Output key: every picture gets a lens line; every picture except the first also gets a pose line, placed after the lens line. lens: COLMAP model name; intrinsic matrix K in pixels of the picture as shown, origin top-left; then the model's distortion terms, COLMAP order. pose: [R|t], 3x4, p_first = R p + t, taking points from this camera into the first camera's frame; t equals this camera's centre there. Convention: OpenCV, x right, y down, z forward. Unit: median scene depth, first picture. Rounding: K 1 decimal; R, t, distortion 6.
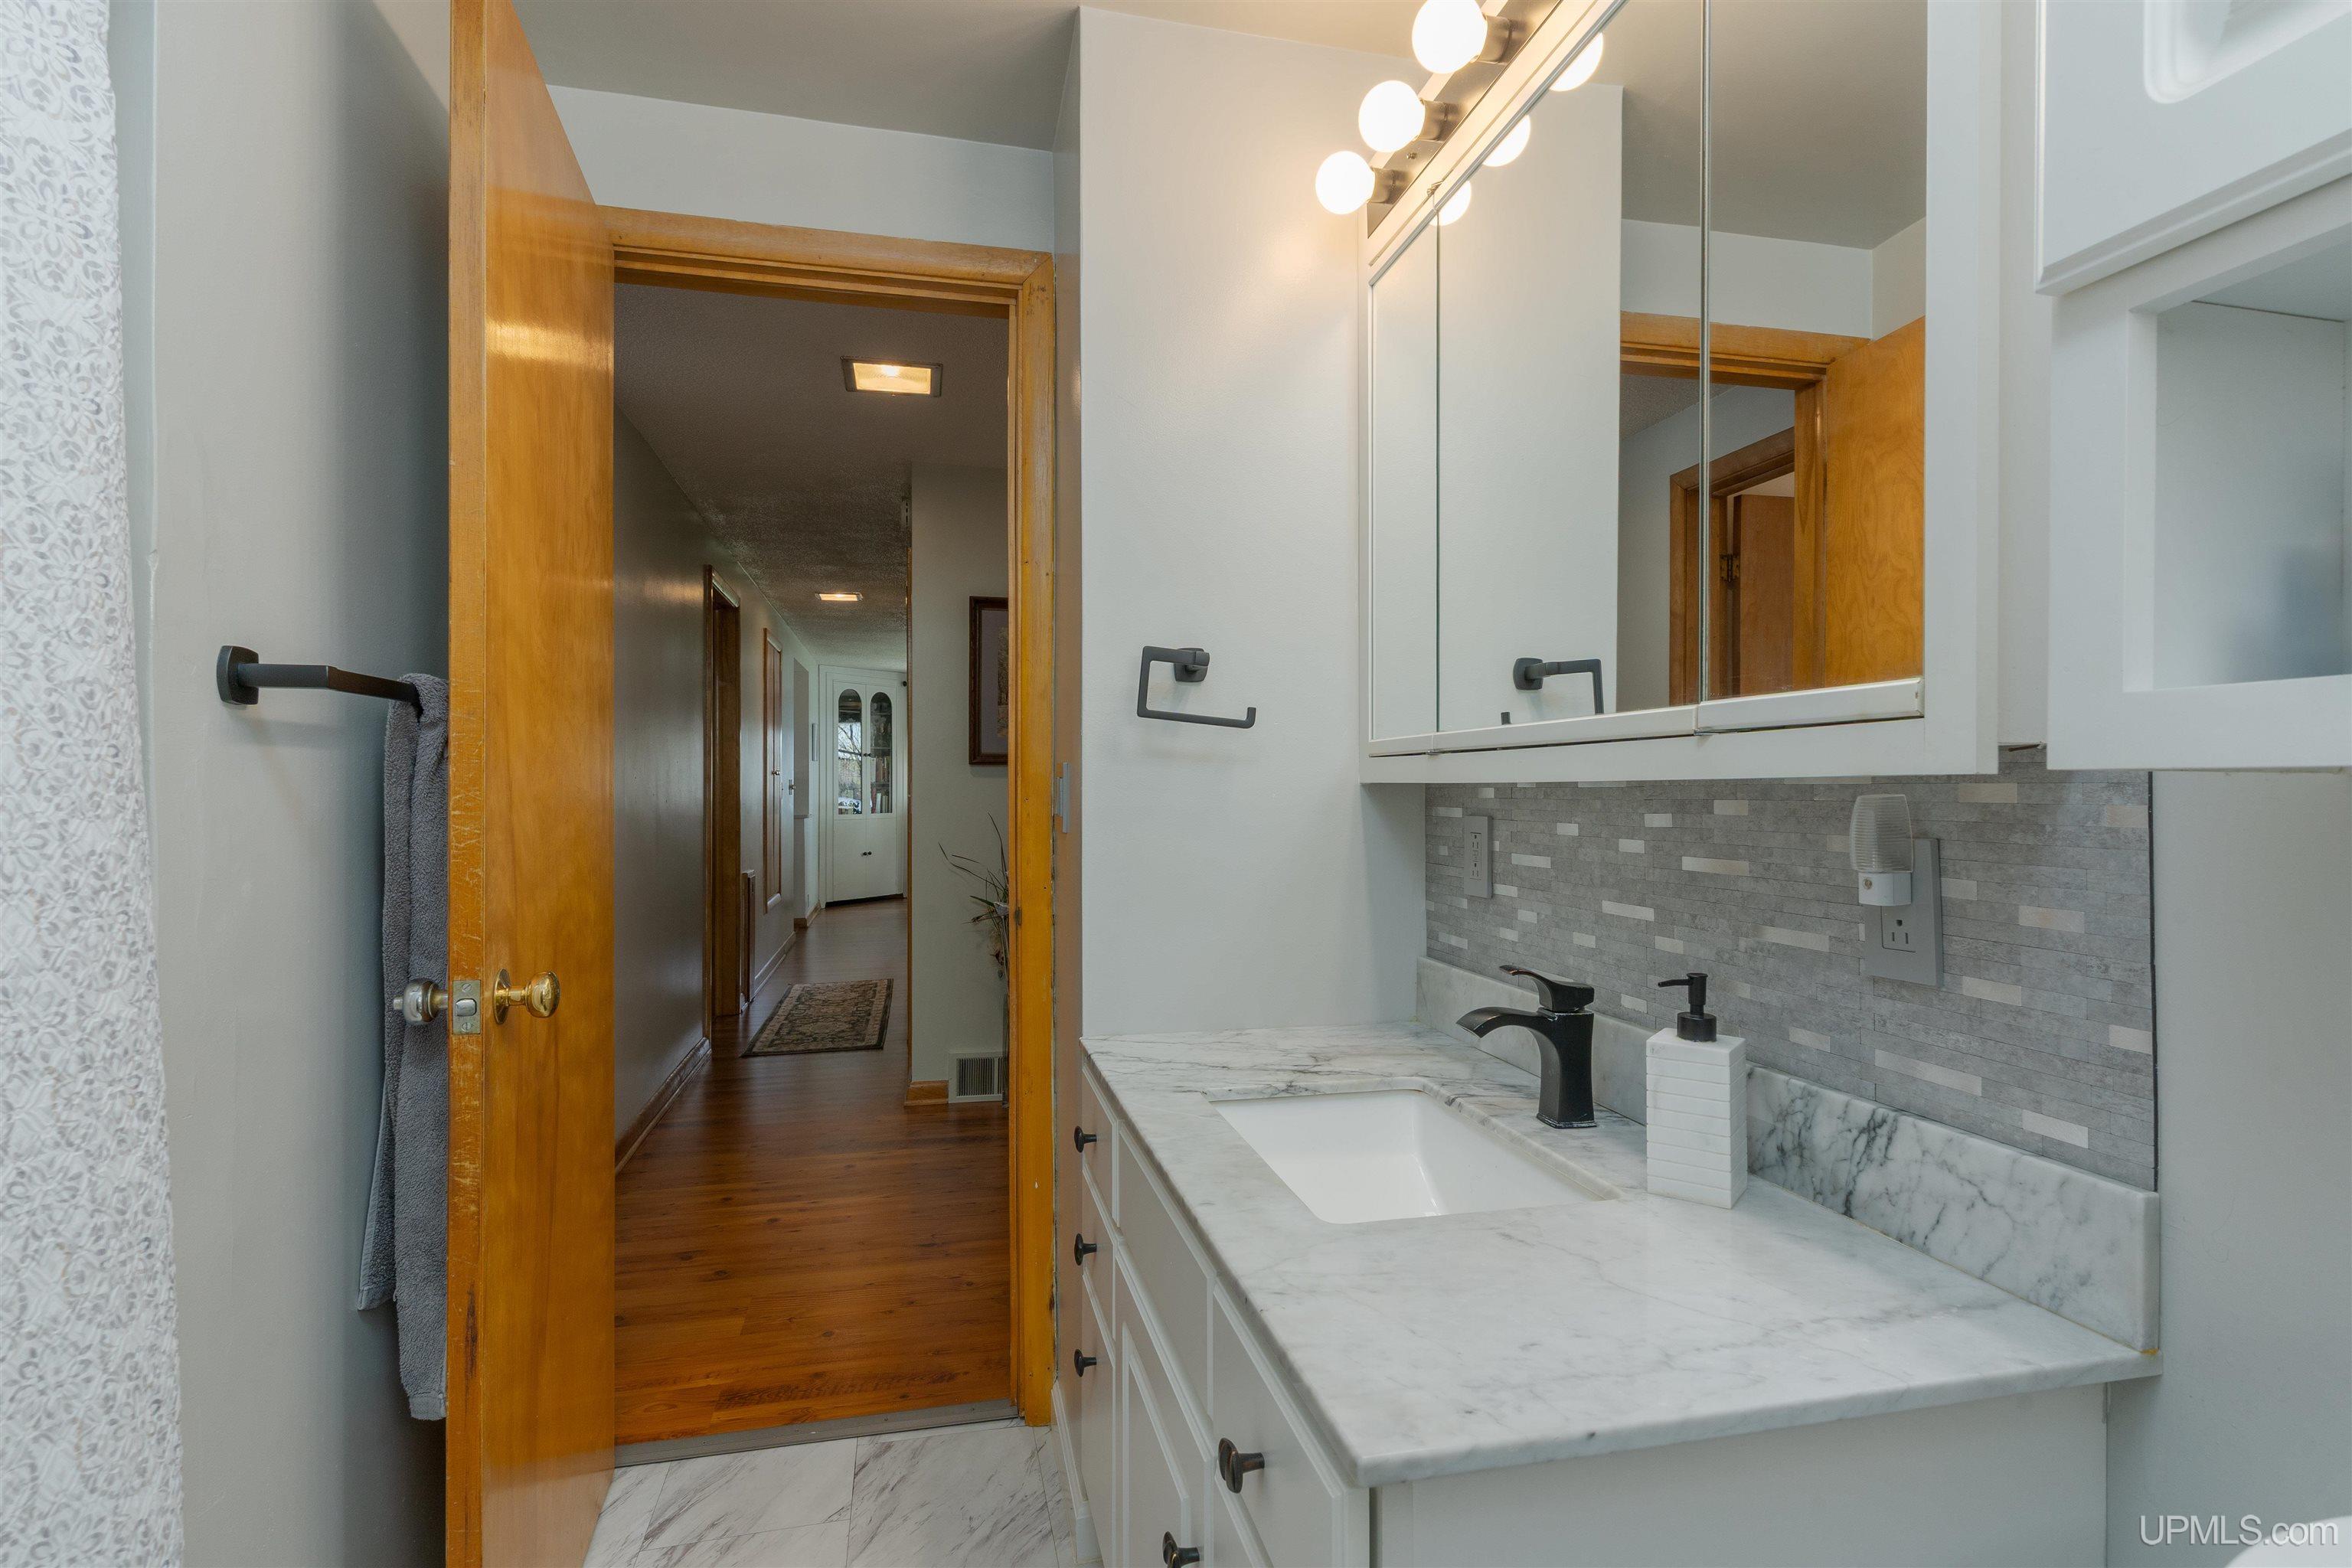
lens RADIAL K [[1128.9, 0, 1176.1], [0, 1128.9, 795.2], [0, 0, 1]] dist [-0.000180, 0.001291]
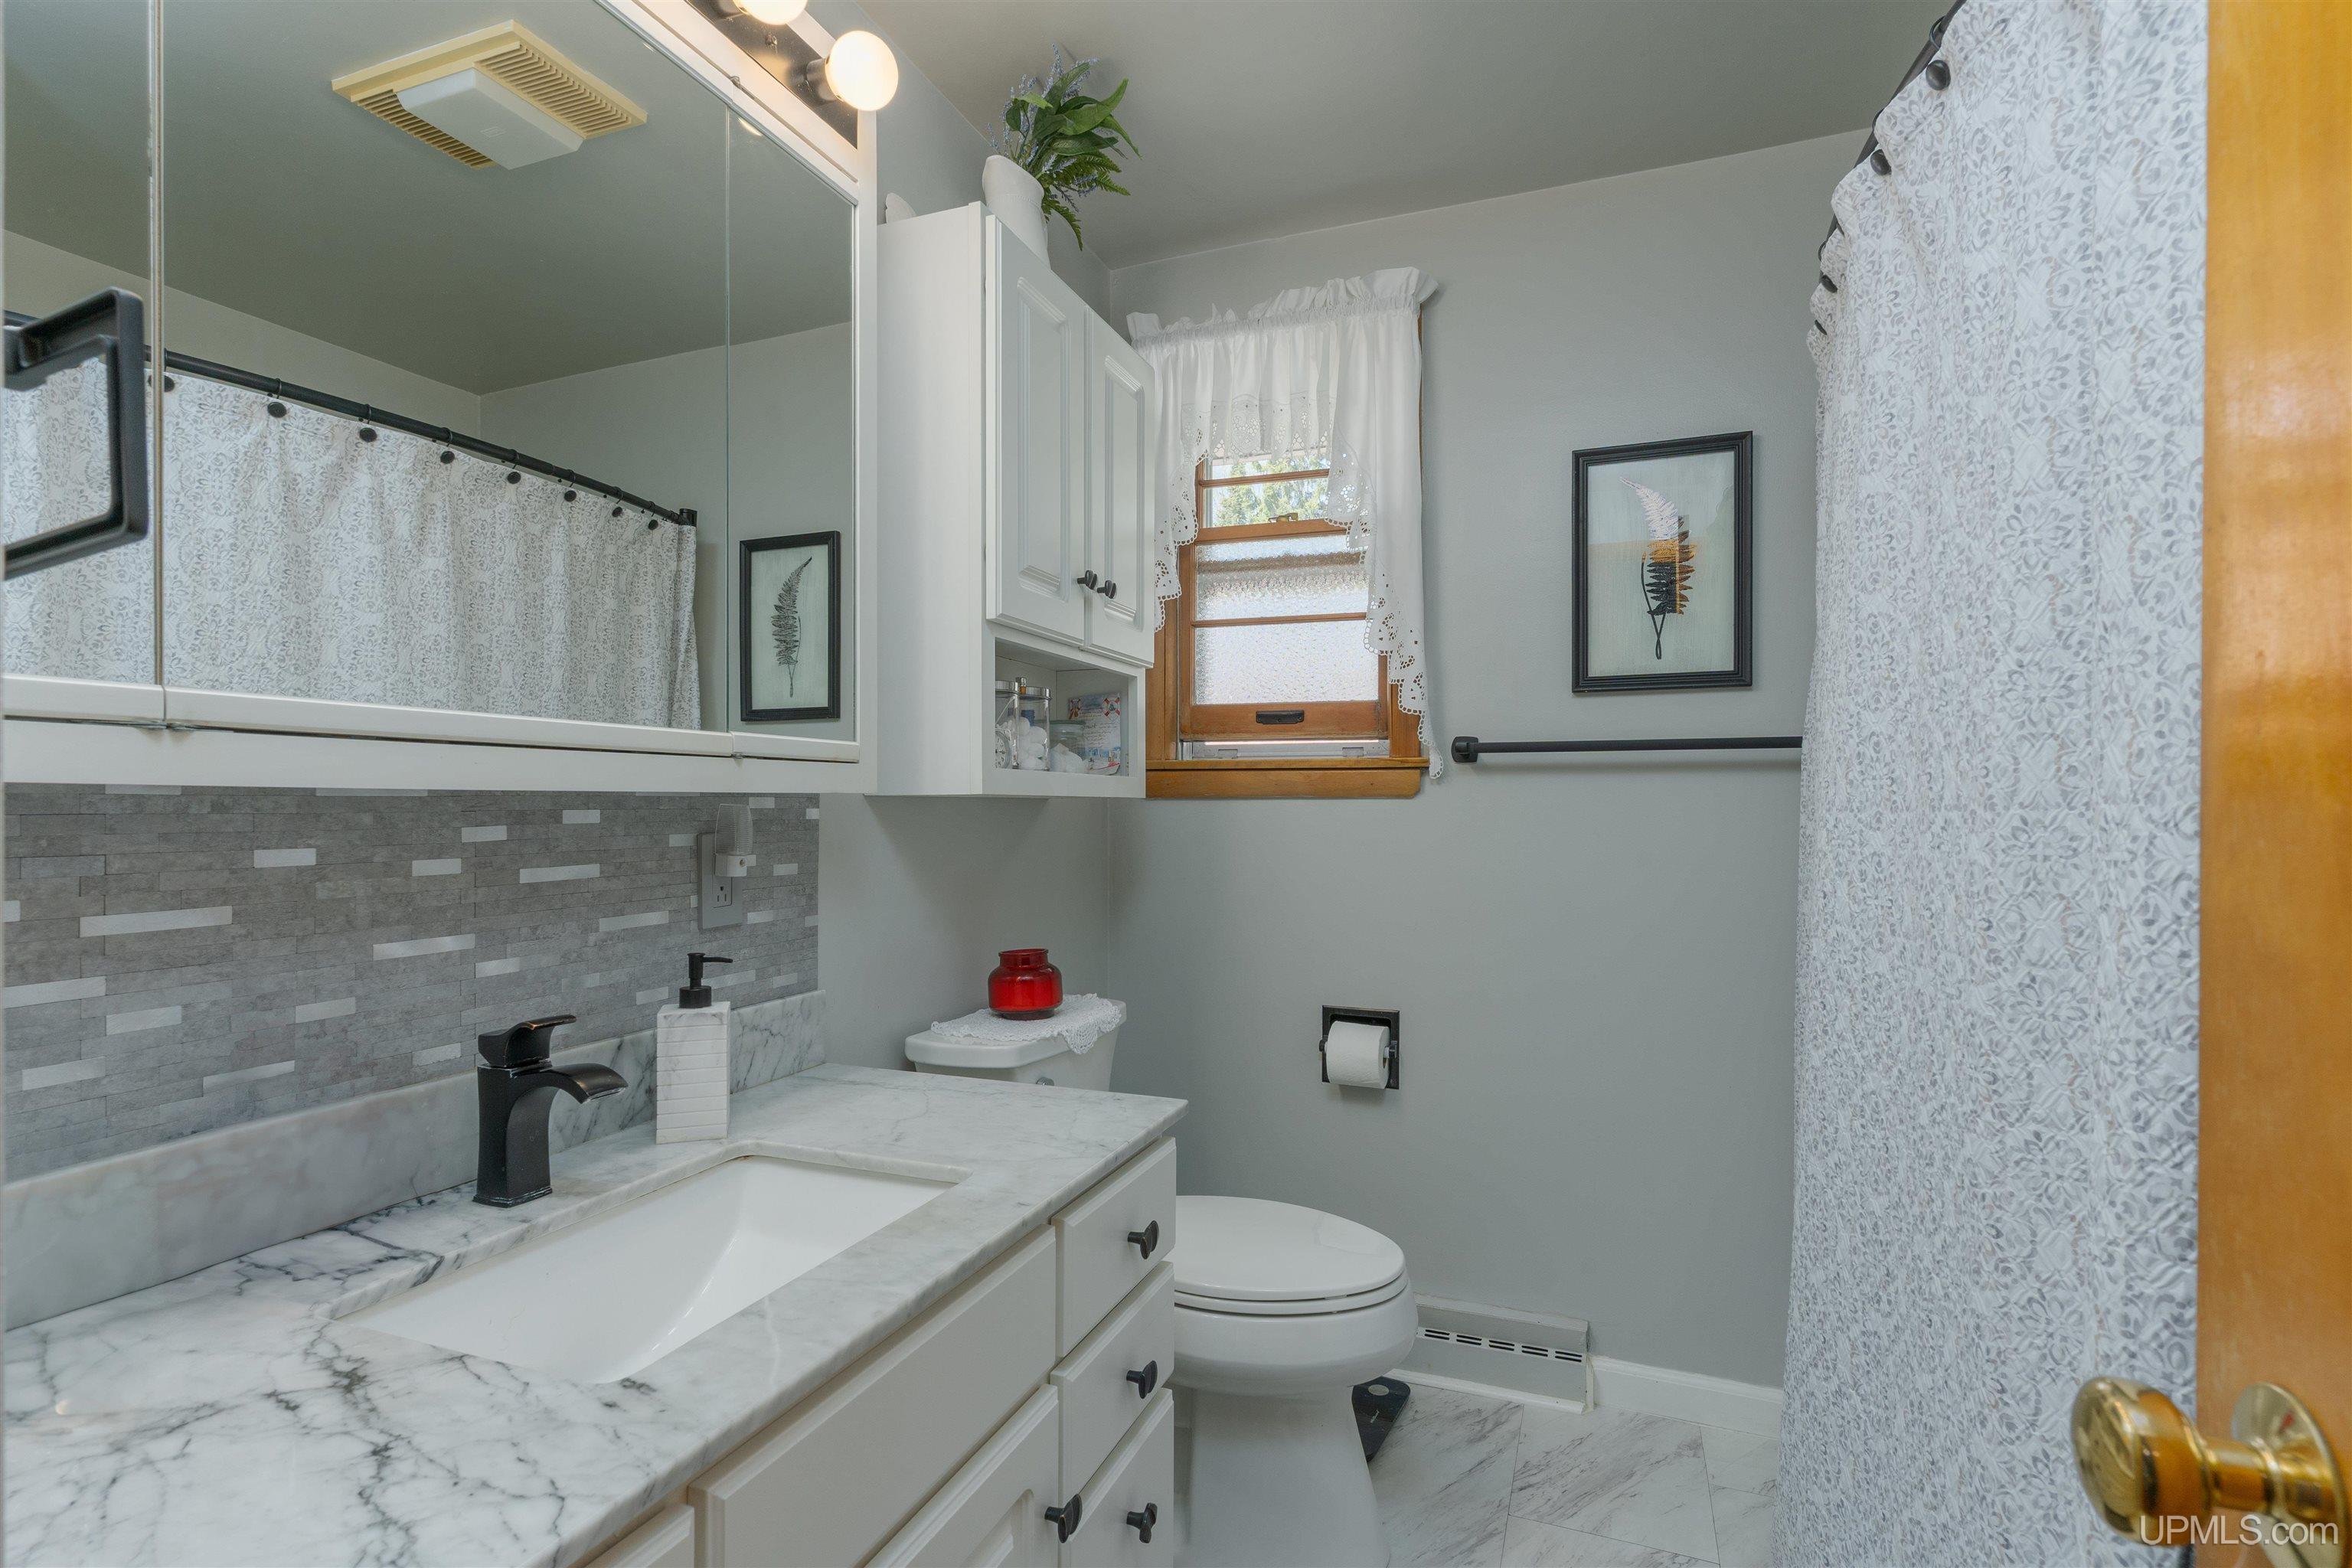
lens RADIAL K [[1128.9, 0, 1179.6], [0, 1128.9, 798.5], [0, 0, 1]] dist [-0.000180, 0.001291]
pose [[-0.830342, -0.001144, 0.557254, -0.569048], [-0.001157, 0.999999, 0.000328, -0.007375], [-0.557254, -0.000372, -0.830342, 1.520885]]
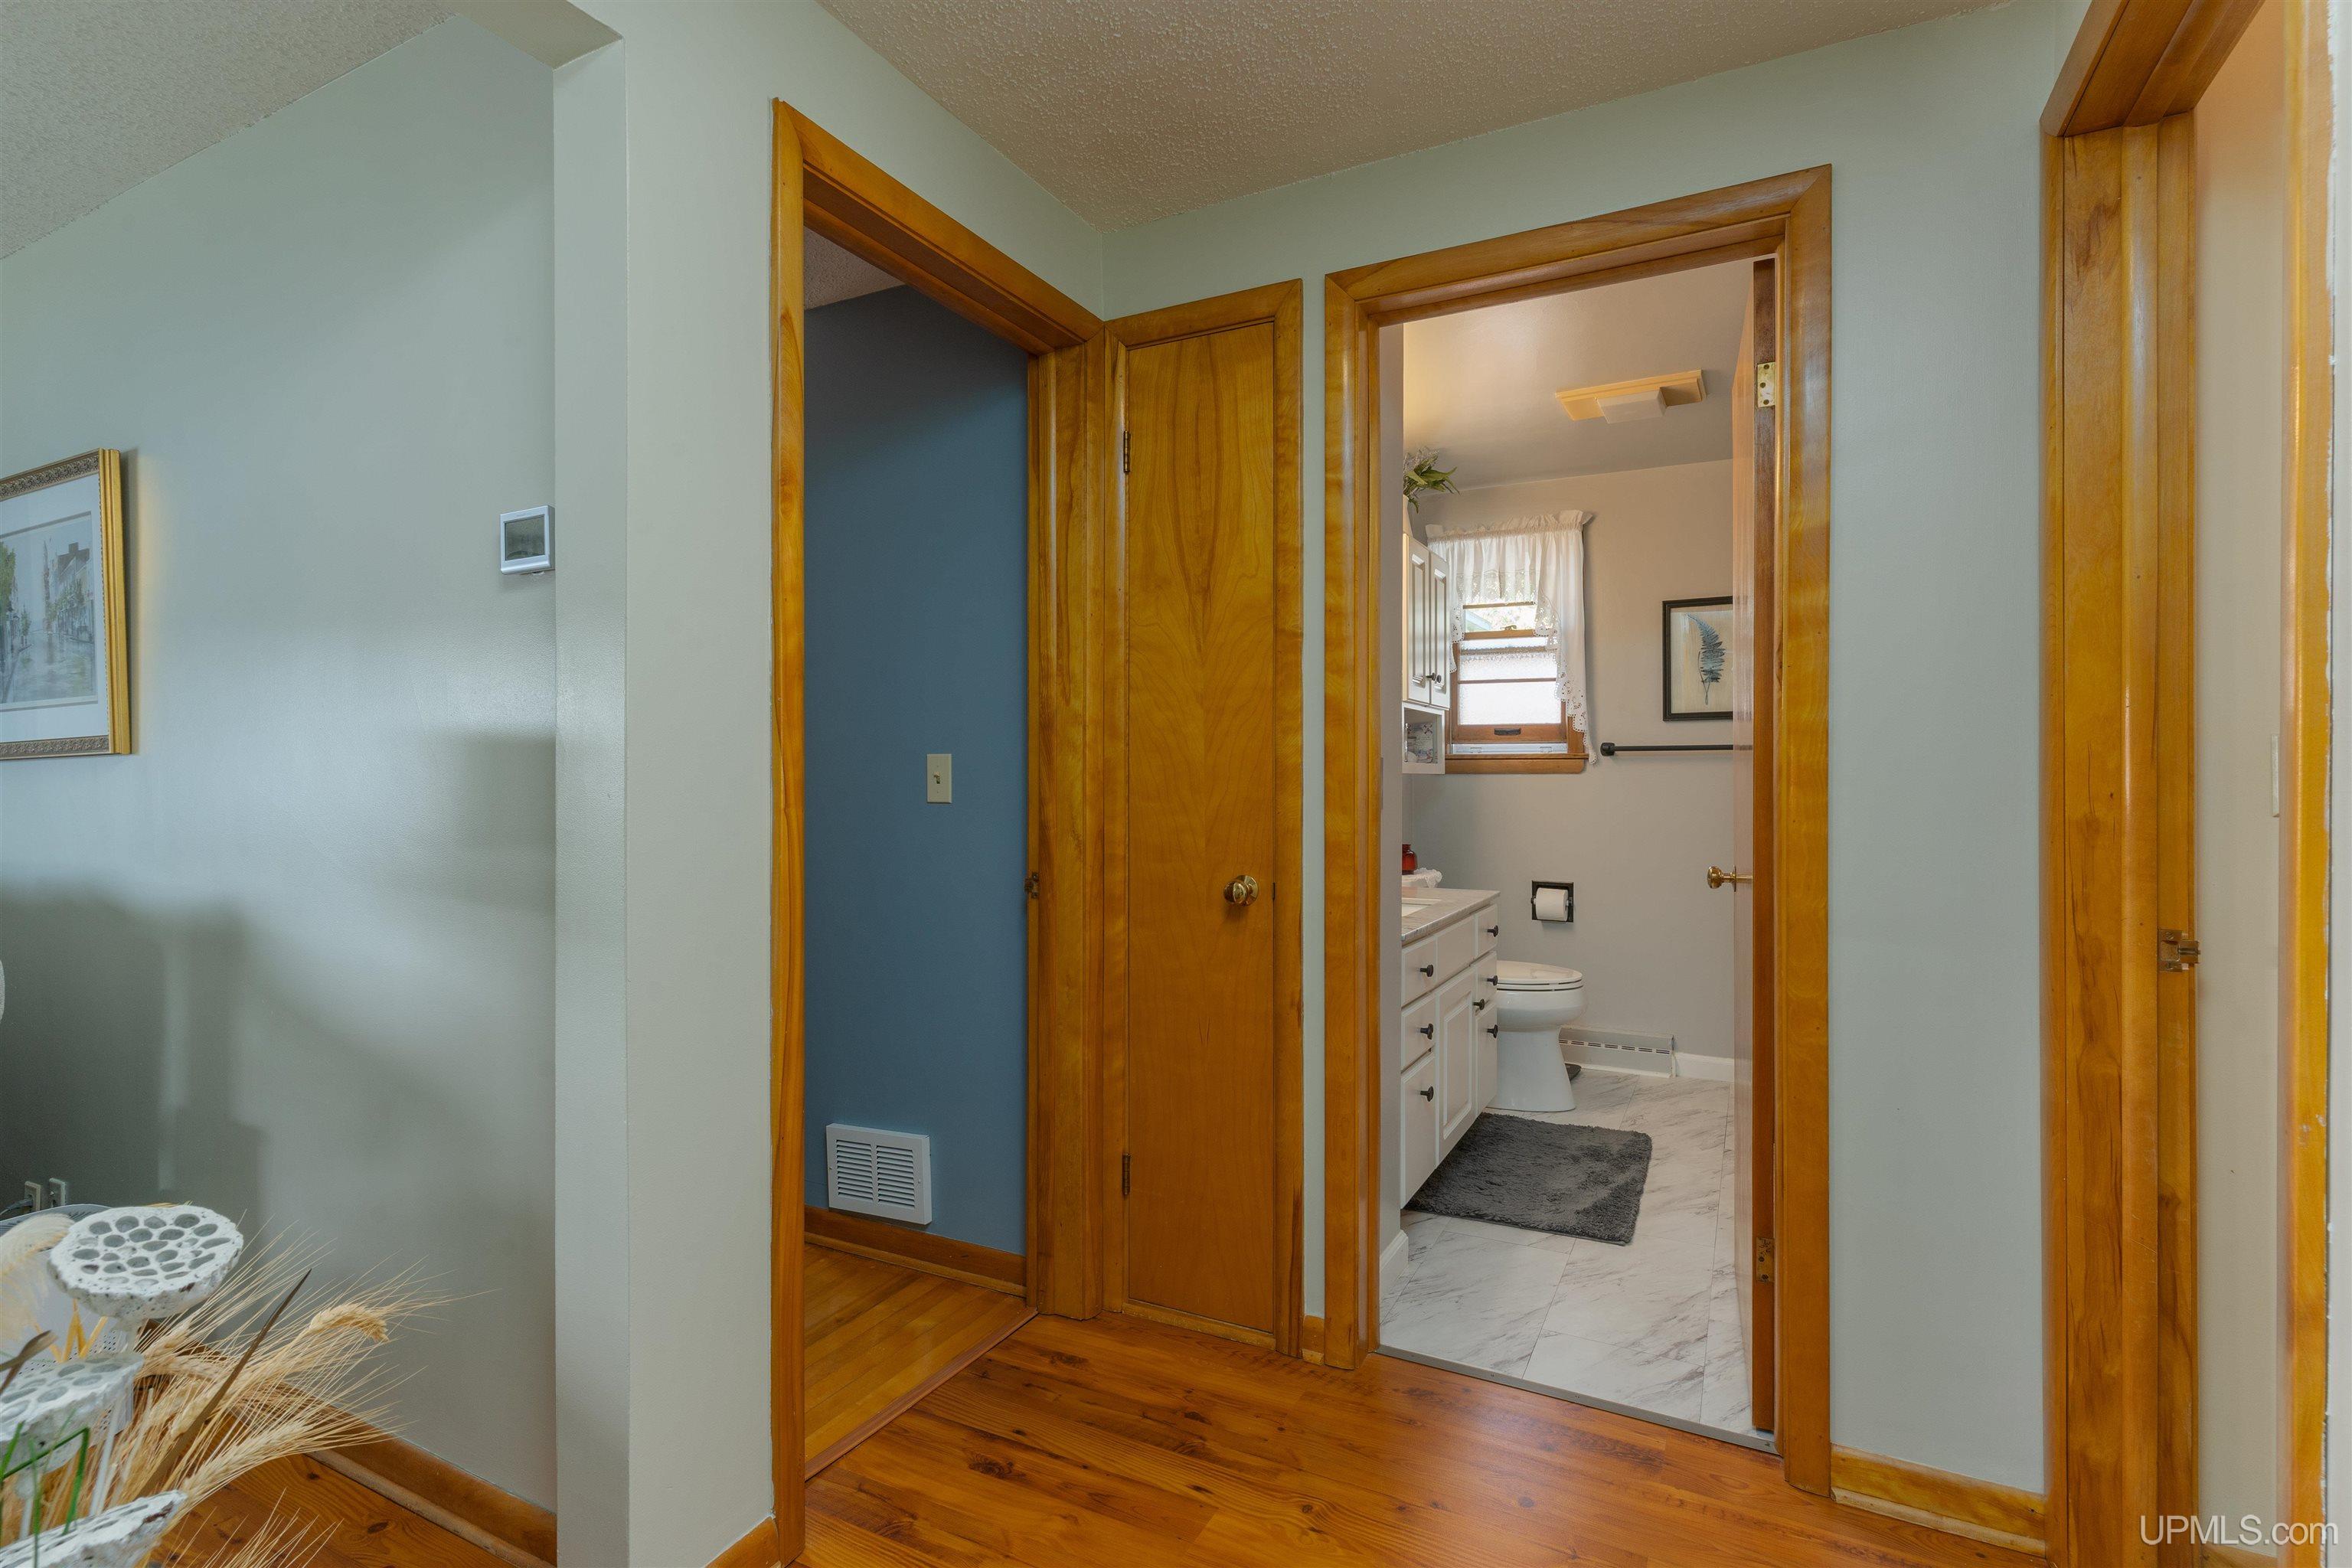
lens RADIAL K [[1128.9, 0, 1170.1], [0, 1128.9, 773.4], [0, 0, 1]] dist [-0.000180, 0.001291]
pose [[-0.753123, 0.003968, 0.657868, -1.443392], [0.001118, 0.999988, -0.004752, 0.010706], [-0.657879, -0.002843, -0.753118, 3.896183]]
